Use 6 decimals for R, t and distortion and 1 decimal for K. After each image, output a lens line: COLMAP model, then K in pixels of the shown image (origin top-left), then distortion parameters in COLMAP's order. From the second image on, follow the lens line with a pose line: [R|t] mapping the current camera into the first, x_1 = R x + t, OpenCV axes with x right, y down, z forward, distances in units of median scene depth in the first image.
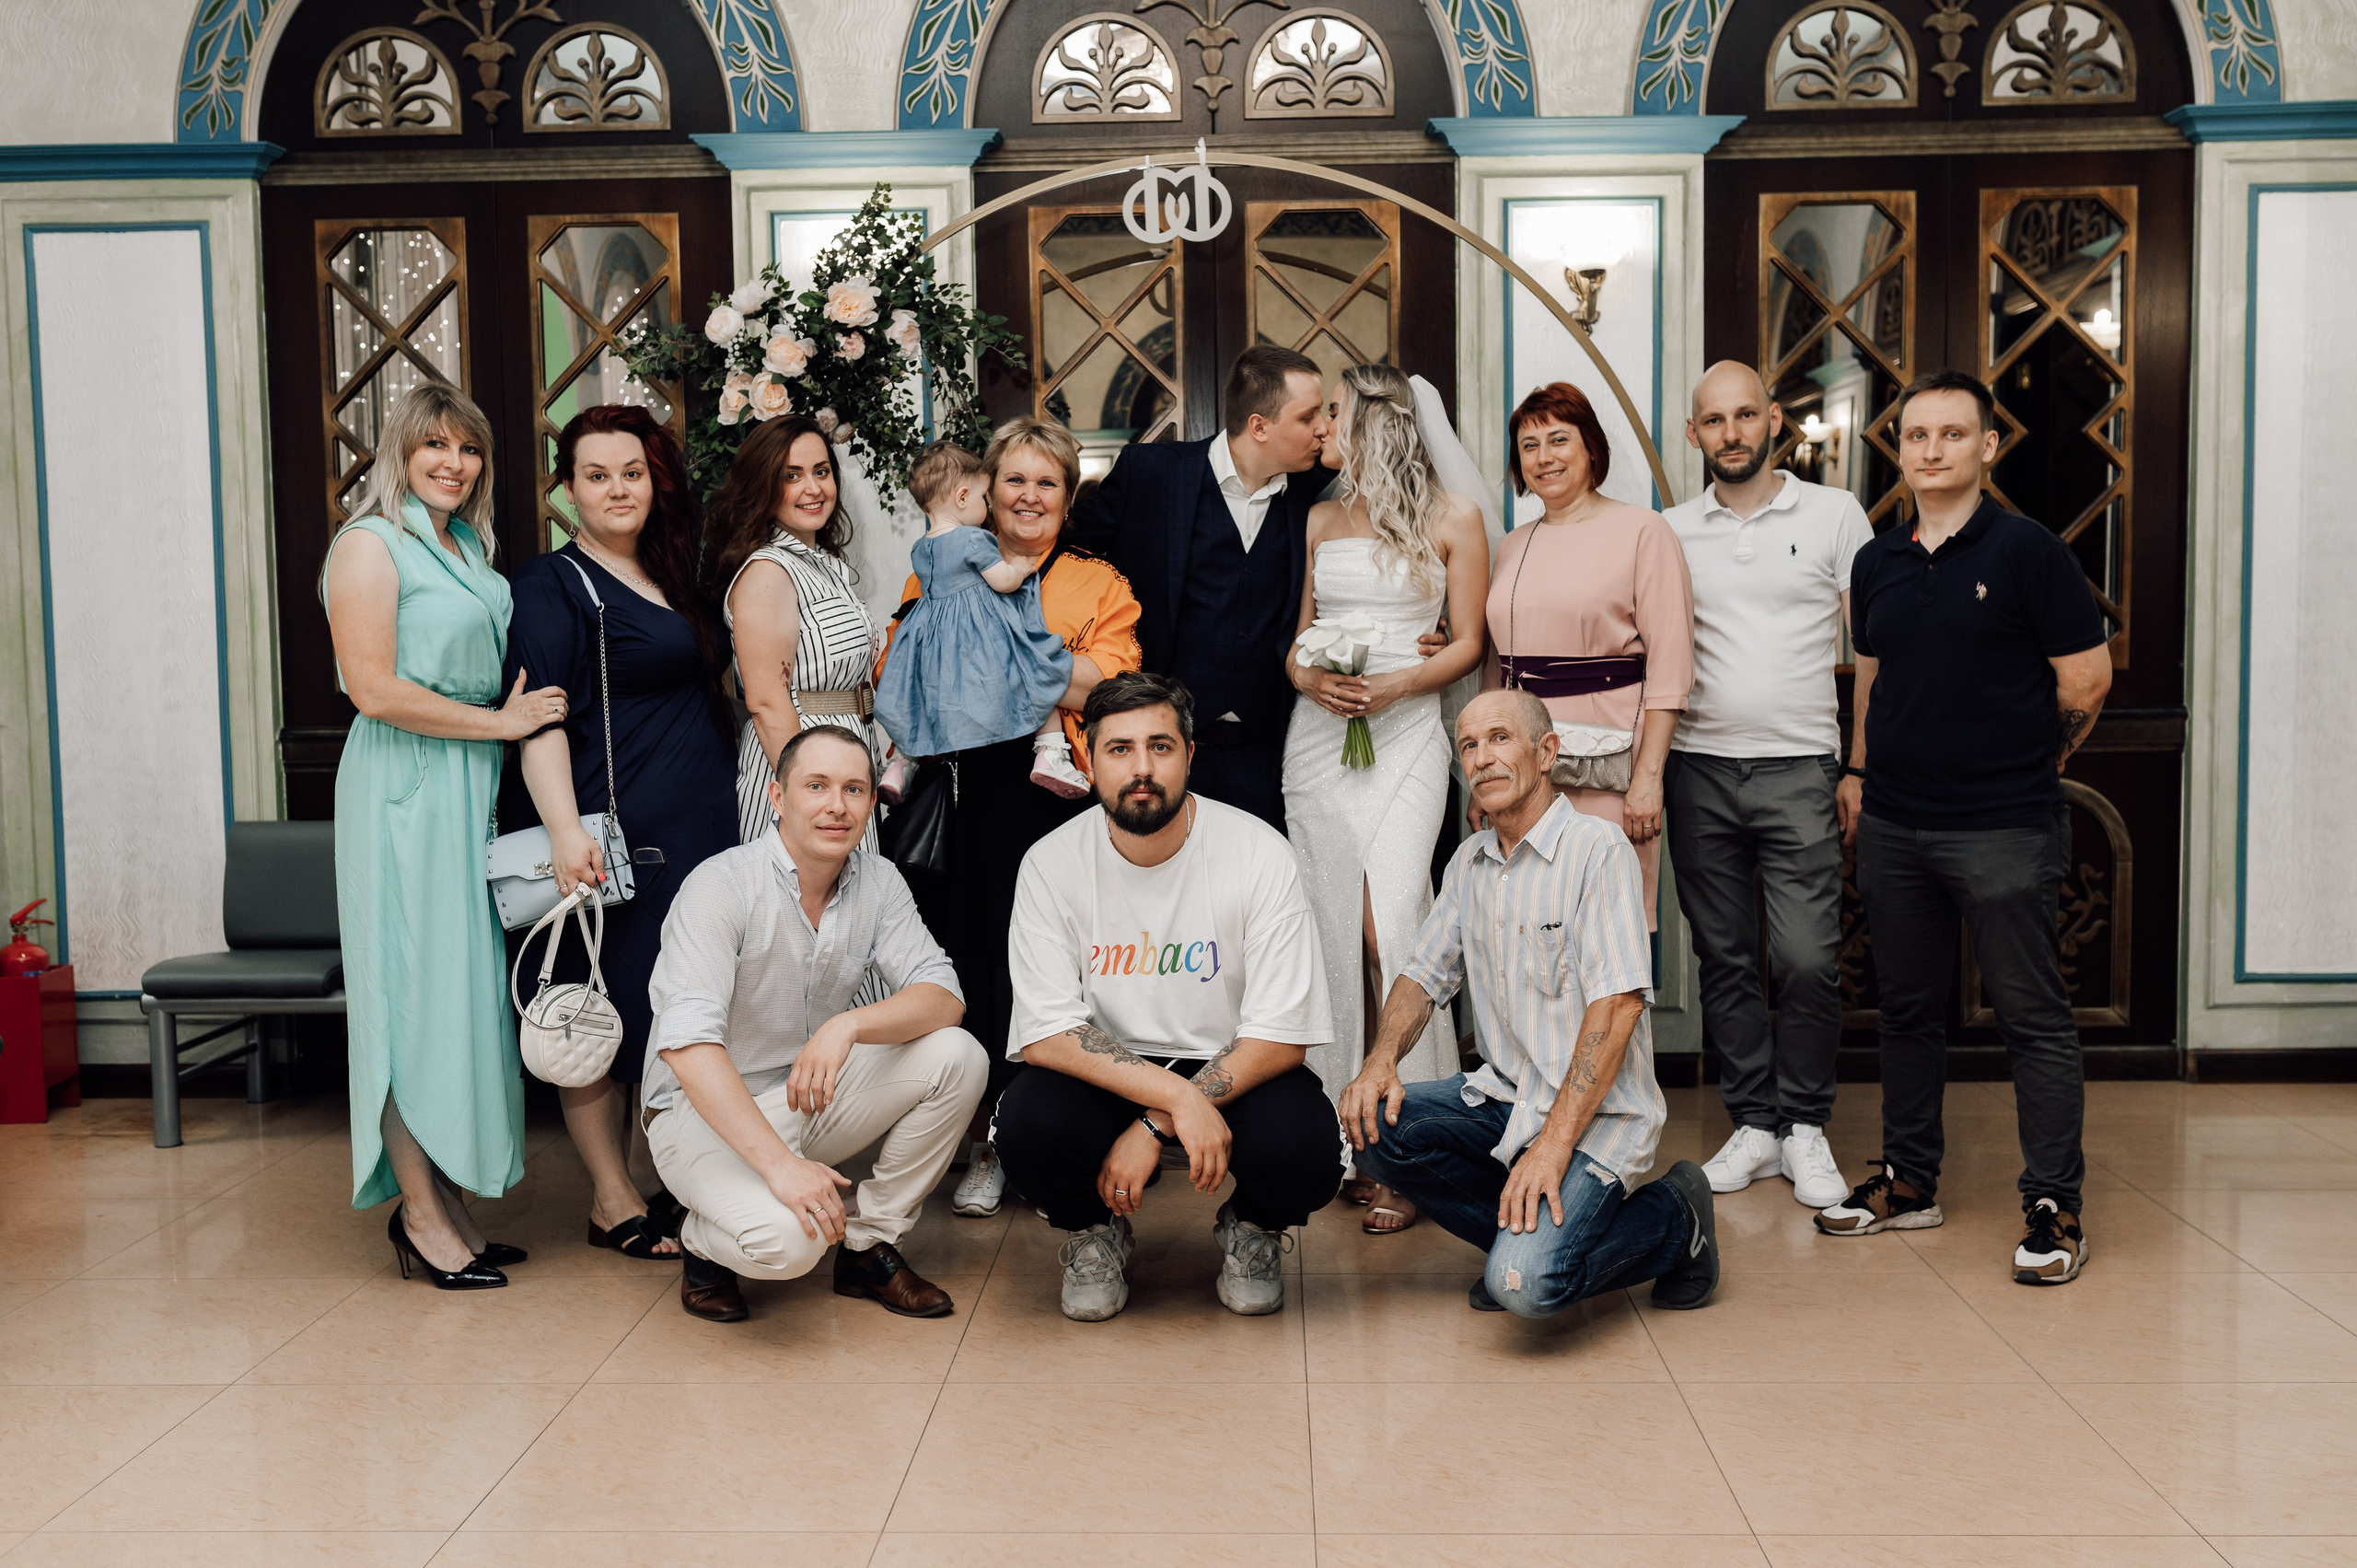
lens RADIAL K [[2288.5, 0, 1185.1], [0, 2288.5, 789.1], [0, 0, 1]] dist [0.002116, 0.000000]
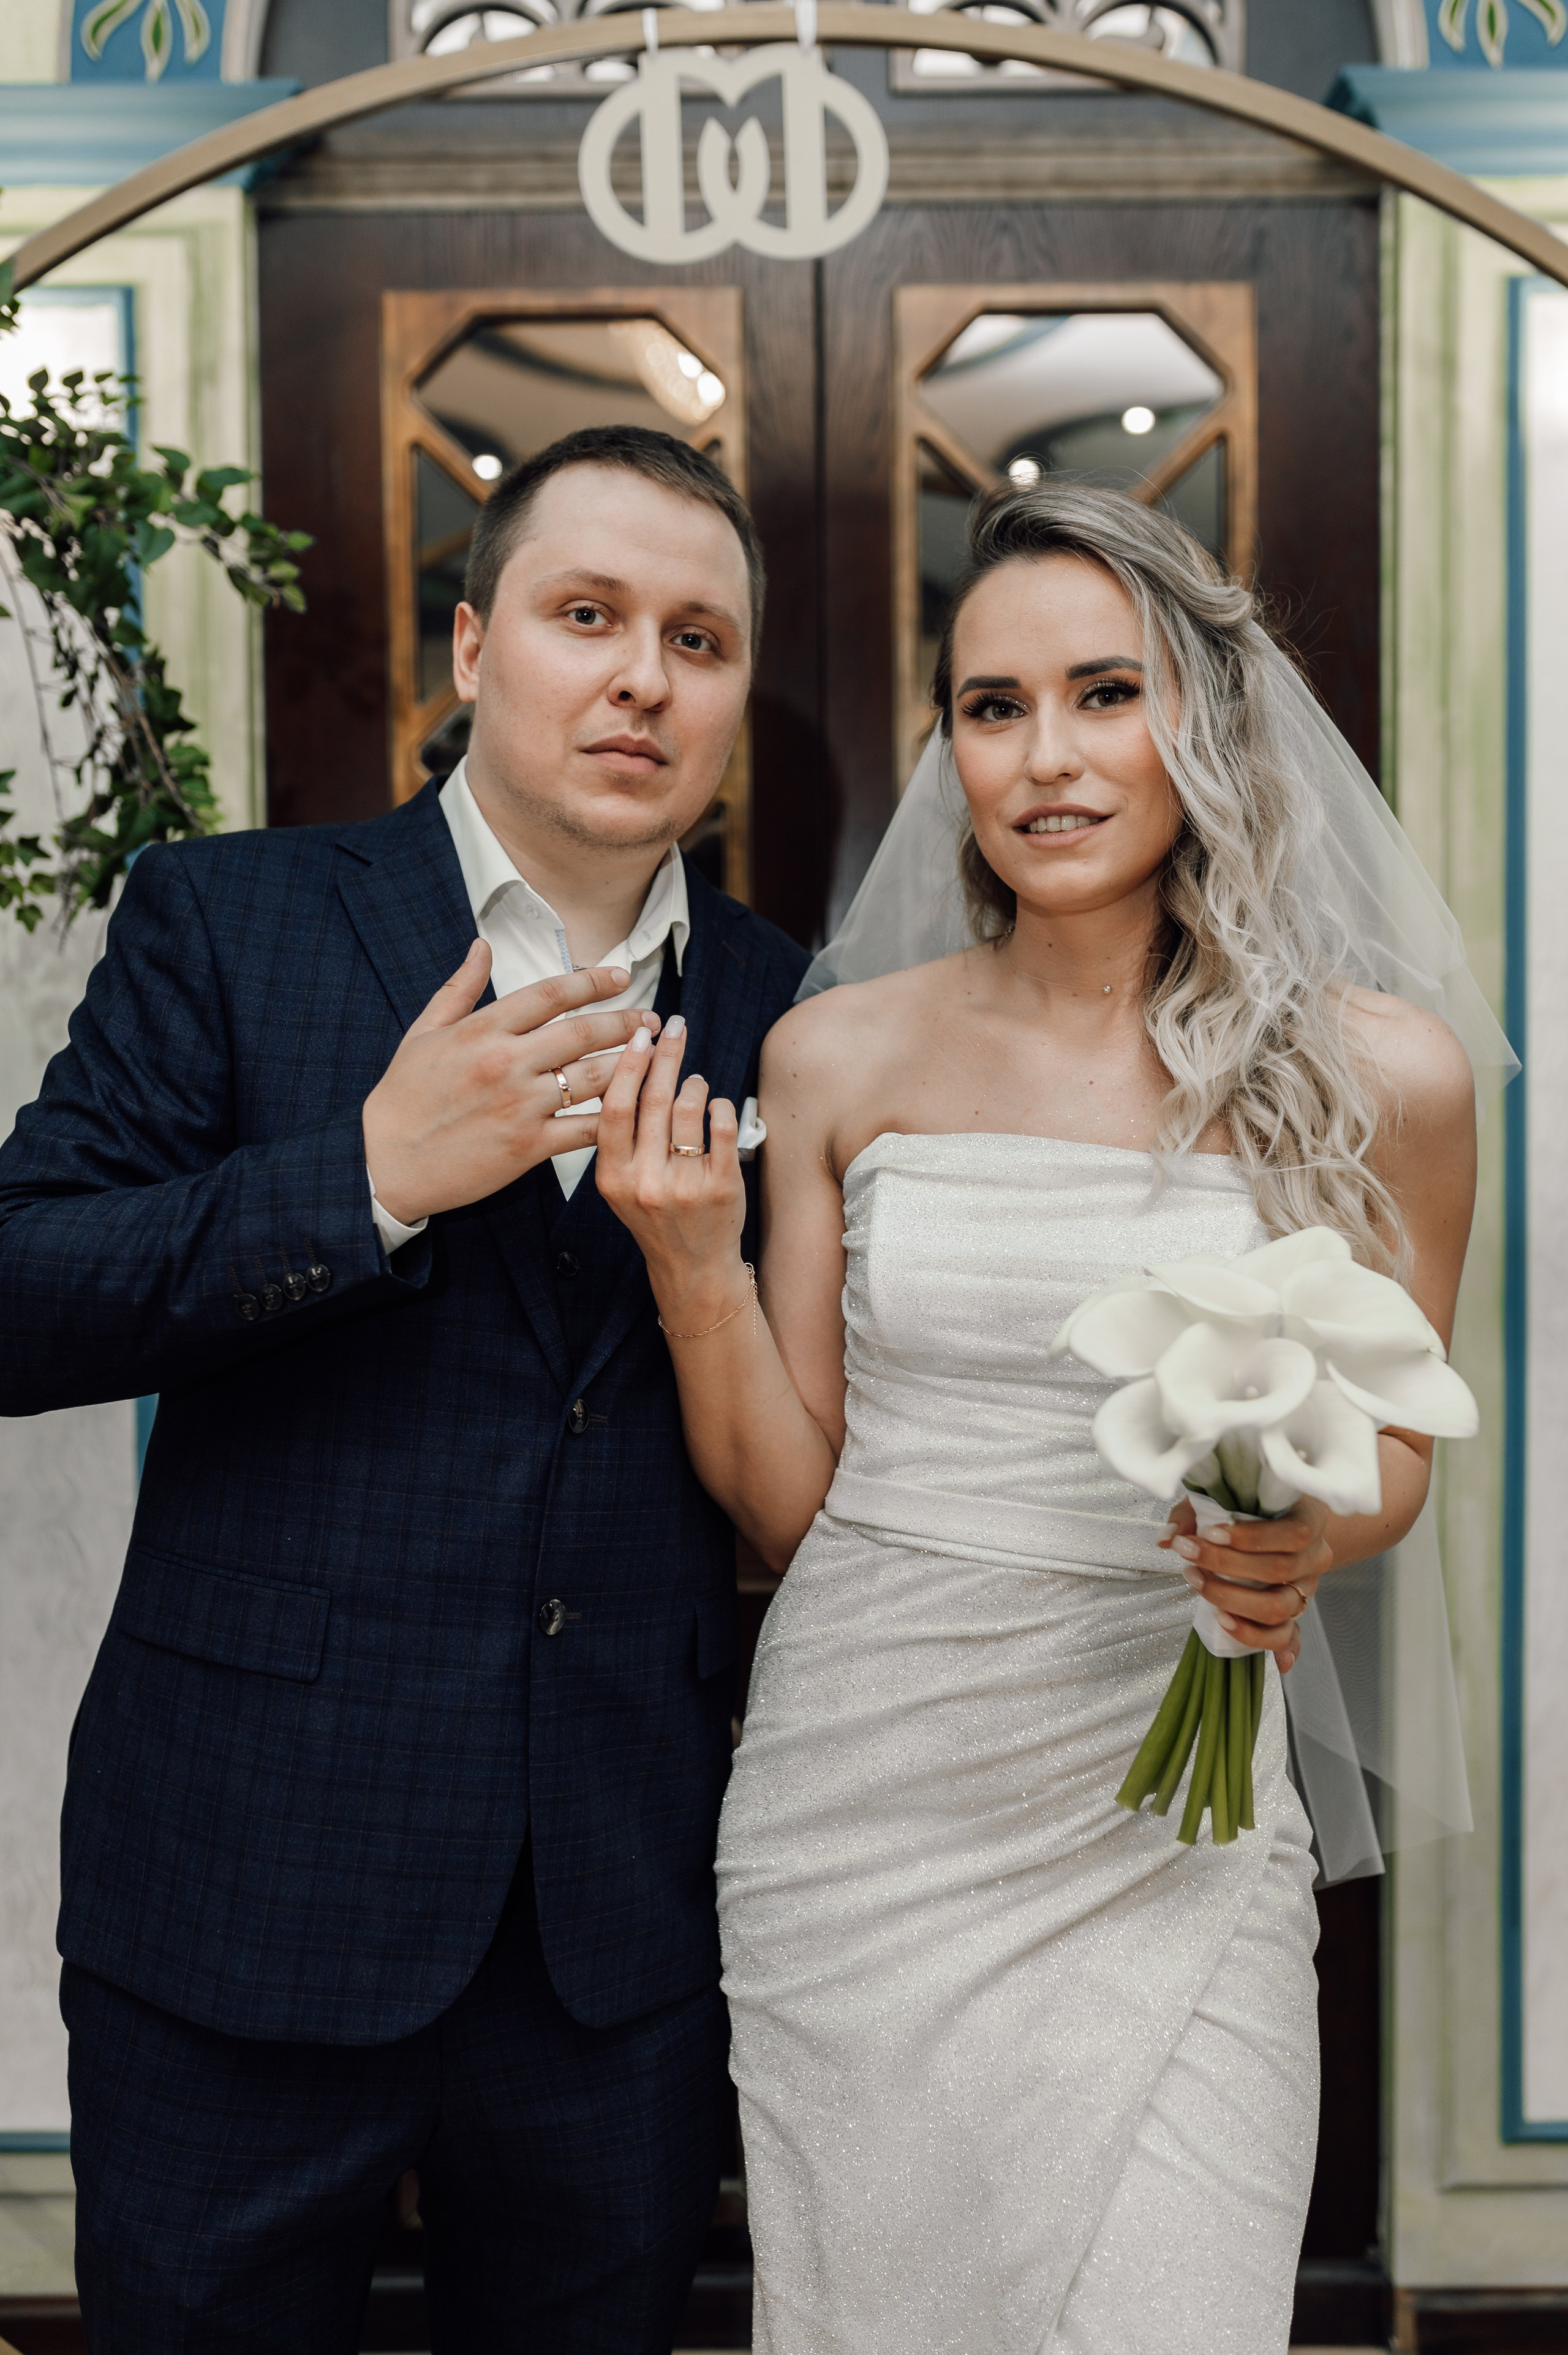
lens RADIAL K [[2286.2, 0, 772.7], [0, 2286.2, 1160.6], [0, 0, 1]] dist [0.002116, 0.000000]
pose [[0.999840, 0.004946, 0.017195, -0.002549], [-0.004107, 0.998815, -0.048496, -0.074033], [-0.017415, 0.048418, 0.998675, 0.588906]]
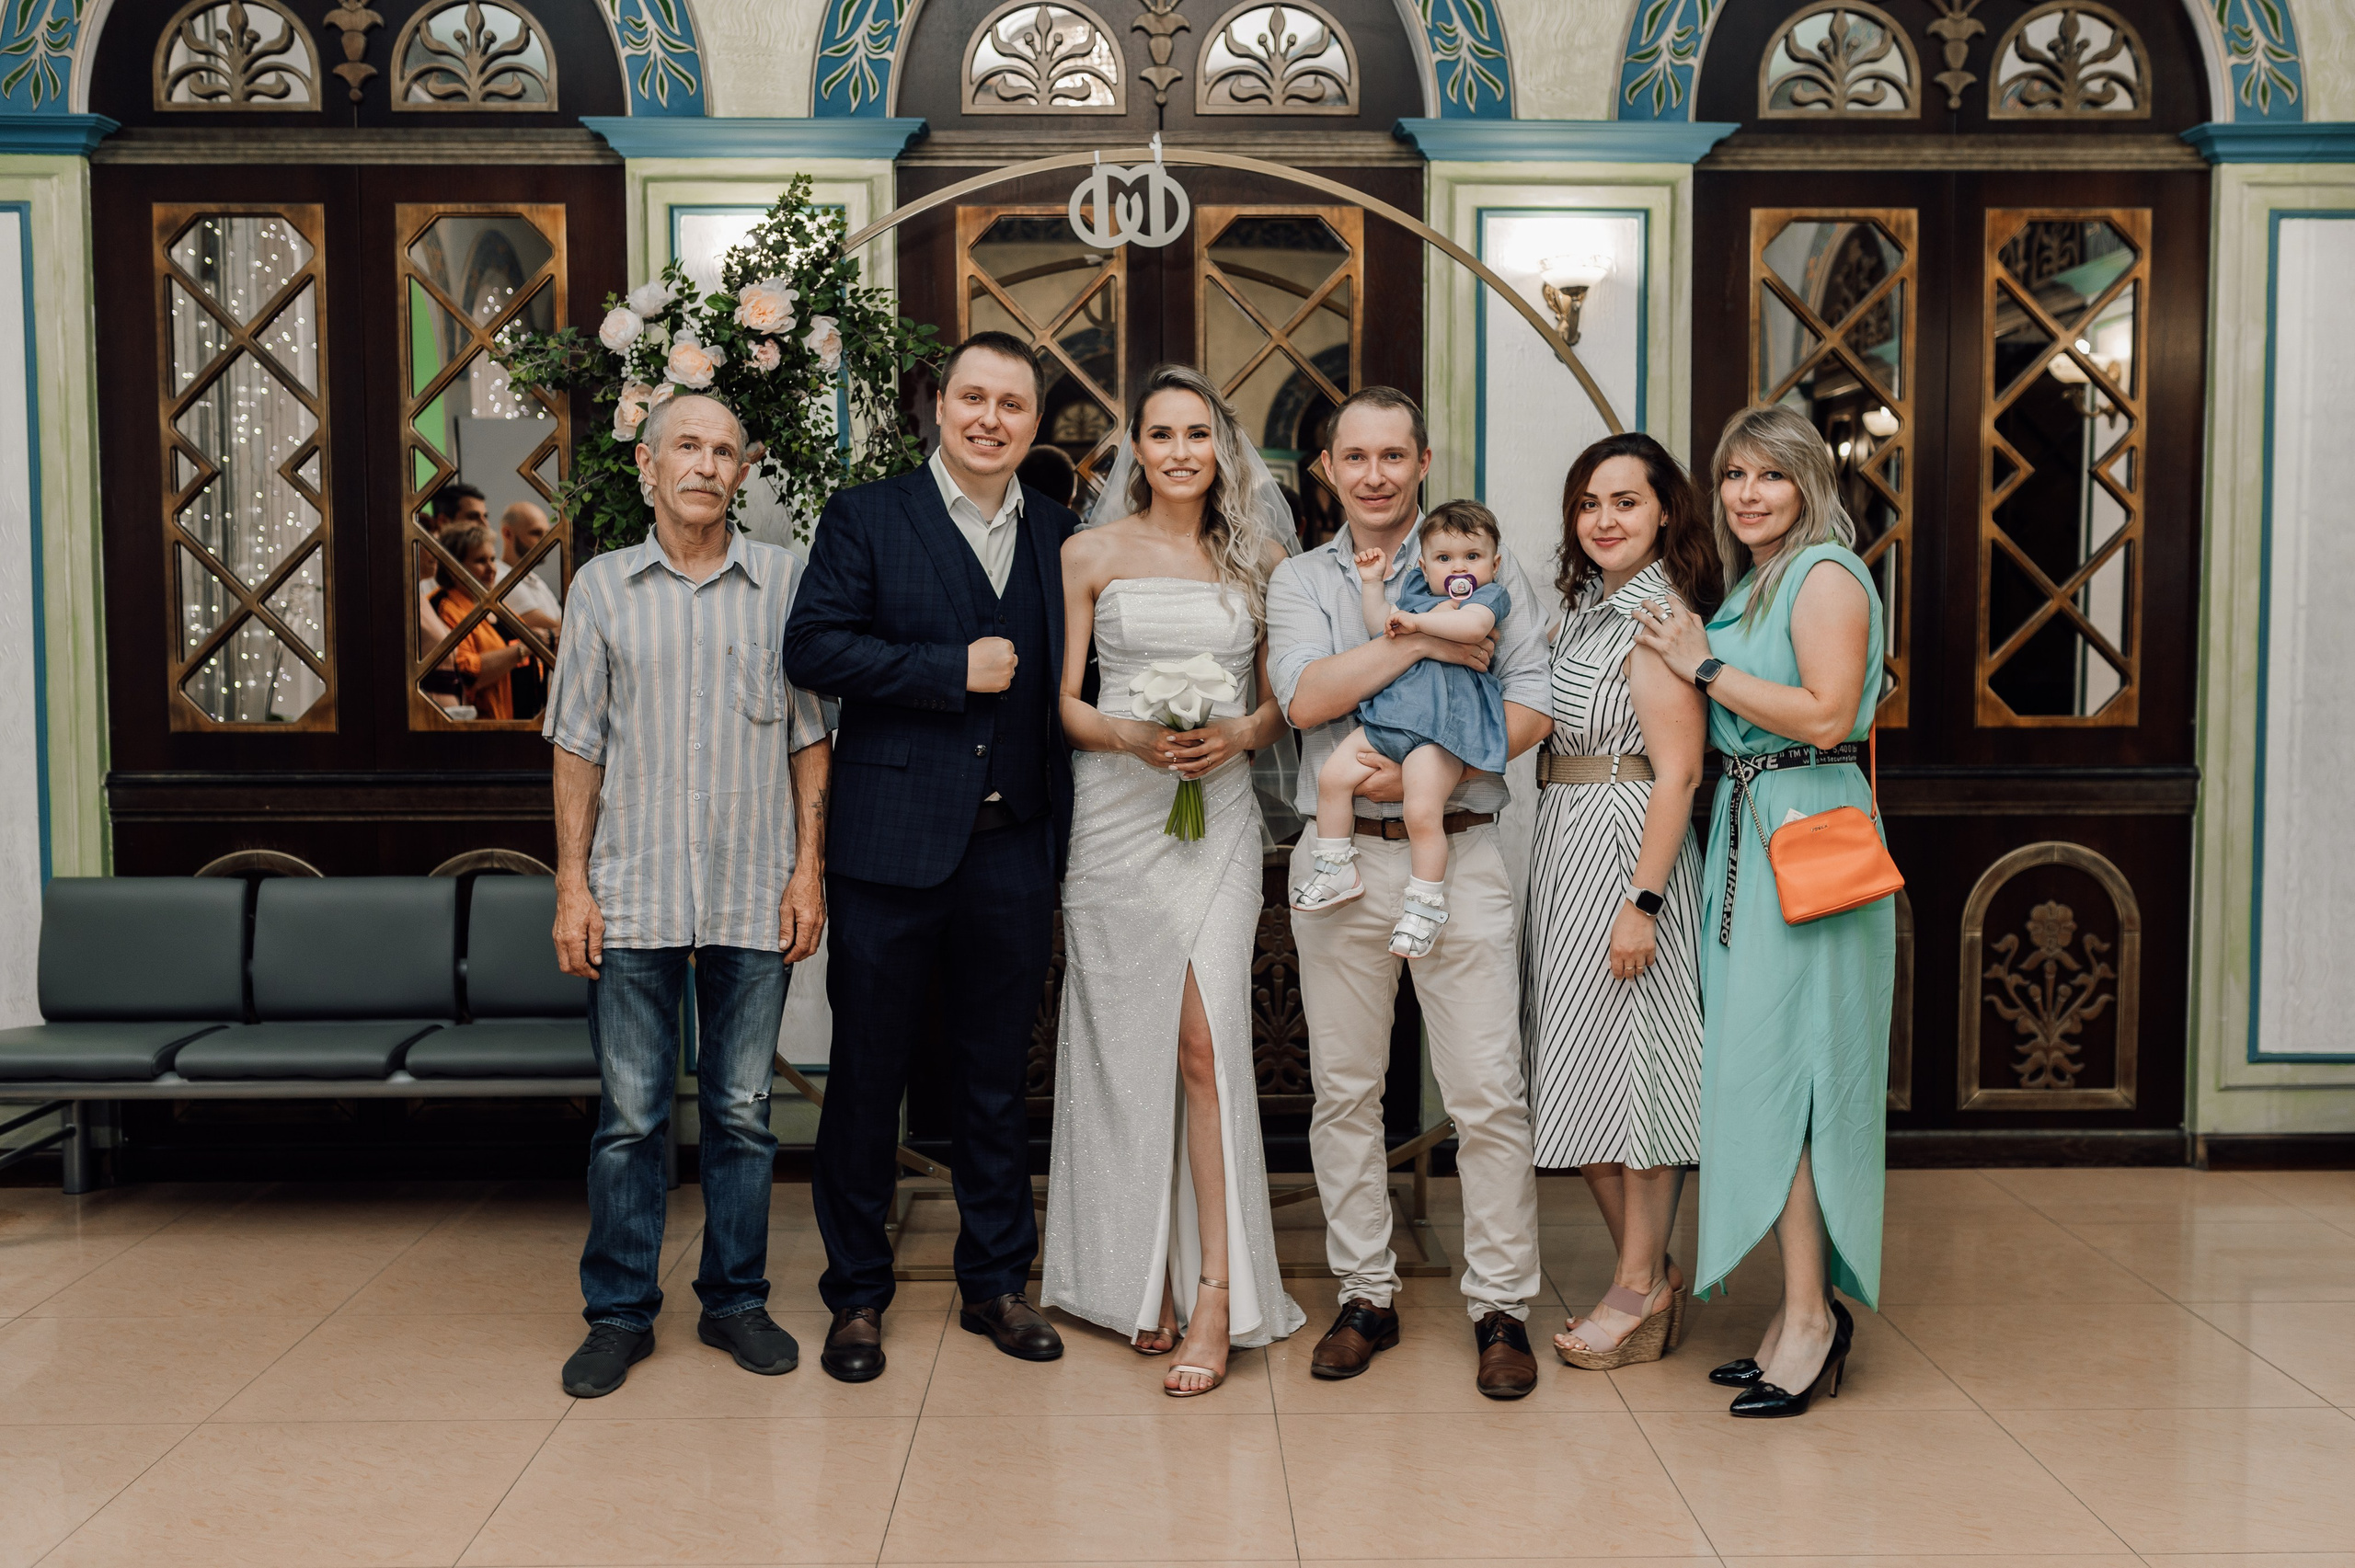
lens RADIAL K [[2286.2, 0, 1171.9], [0, 2286.2, 775.4], [0, 0, 1]] dist [0.002116, 0.000000]
pose [[0.998646, 0.008464, 0.051322, -0.028078], [-0.007877, 0.999901, -0.011623, -0.018832], [-0.051415, 0.011203, 0.998615, 0.093848]]
